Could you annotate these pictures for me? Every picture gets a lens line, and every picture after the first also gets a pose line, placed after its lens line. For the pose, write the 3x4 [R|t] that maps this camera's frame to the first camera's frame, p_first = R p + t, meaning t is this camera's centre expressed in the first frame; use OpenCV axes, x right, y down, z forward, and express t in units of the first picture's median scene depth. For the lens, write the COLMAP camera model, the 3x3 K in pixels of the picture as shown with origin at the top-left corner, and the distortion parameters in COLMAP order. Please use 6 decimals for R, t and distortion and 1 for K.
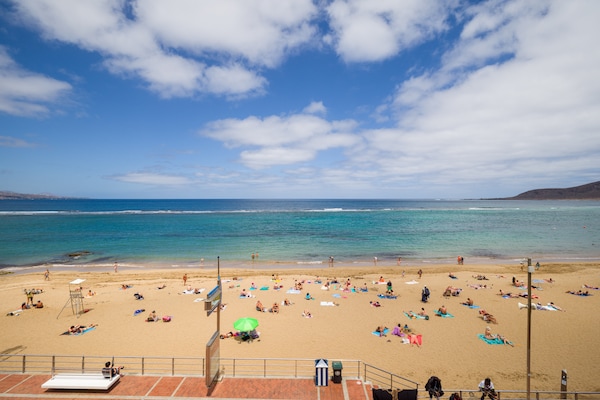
lens RADIAL K [[302.7, 0, 301.1], [0, 302.7, 191.9], [0, 0, 1]] dist [0.000325, -0.002426]
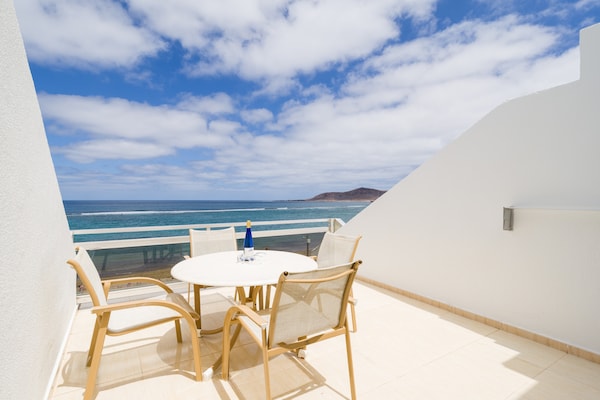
lens RADIAL K [[314.2, 0, 292.5], [0, 314.2, 202.7], [0, 0, 1]] dist [-0.006009, 0.007154]
pose [[0.814394, -0.006367, 0.580278, -0.191488], [-0.010926, 0.999594, 0.026301, 0.002263], [-0.580210, -0.027760, 0.813994, 0.003673]]
